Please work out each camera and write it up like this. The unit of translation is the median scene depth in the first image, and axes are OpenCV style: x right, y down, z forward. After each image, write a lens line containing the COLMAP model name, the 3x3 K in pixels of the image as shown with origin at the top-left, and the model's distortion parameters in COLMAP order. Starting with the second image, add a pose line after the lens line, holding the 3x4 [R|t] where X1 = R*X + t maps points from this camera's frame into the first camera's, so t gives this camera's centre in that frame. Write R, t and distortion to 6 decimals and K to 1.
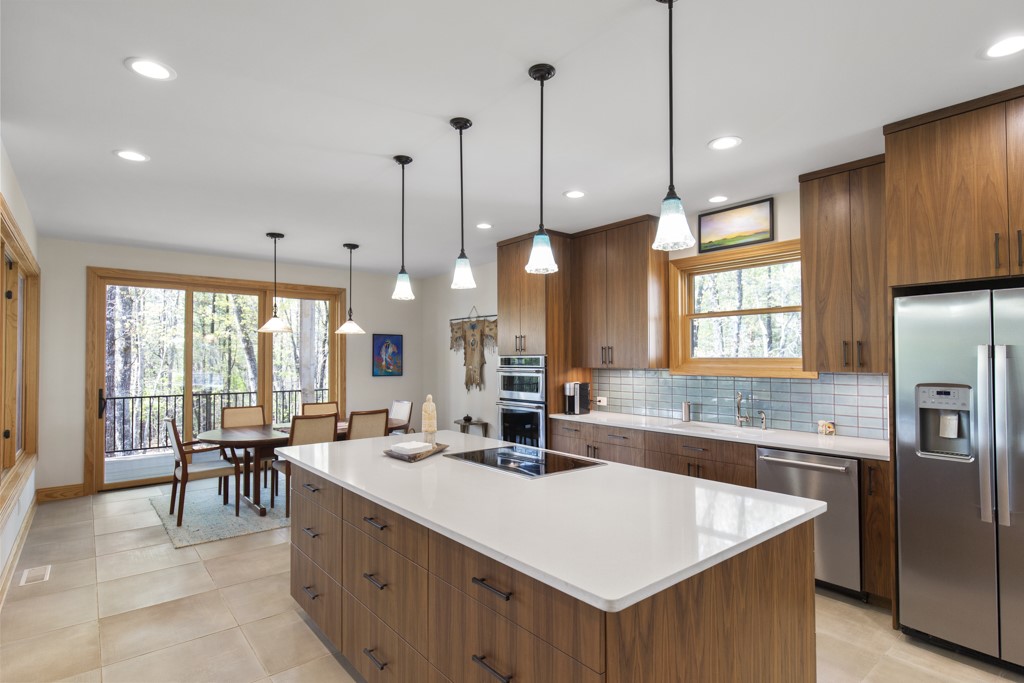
lens RADIAL K [[517.3, 0, 514.6], [0, 517.3, 344.5], [0, 0, 1]] dist [-0.000942, 0.000483]
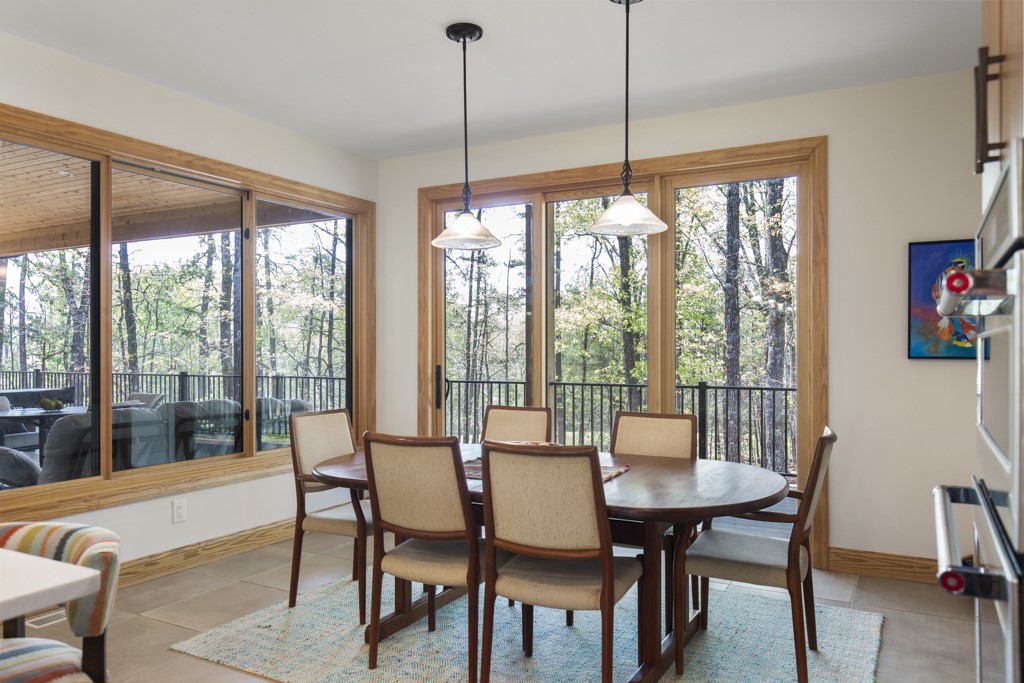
lens RADIAL K [[743.6, 0, 513.9], [0, 743.6, 345.0], [0, 0, 1]] dist [-0.005125, -0.002062]
pose [[0.368656, -0.002295, -0.929563, 0.172878], [0.026446, 0.999618, 0.008020, 0.062945], [0.929190, -0.027540, 0.368576, 0.864882]]
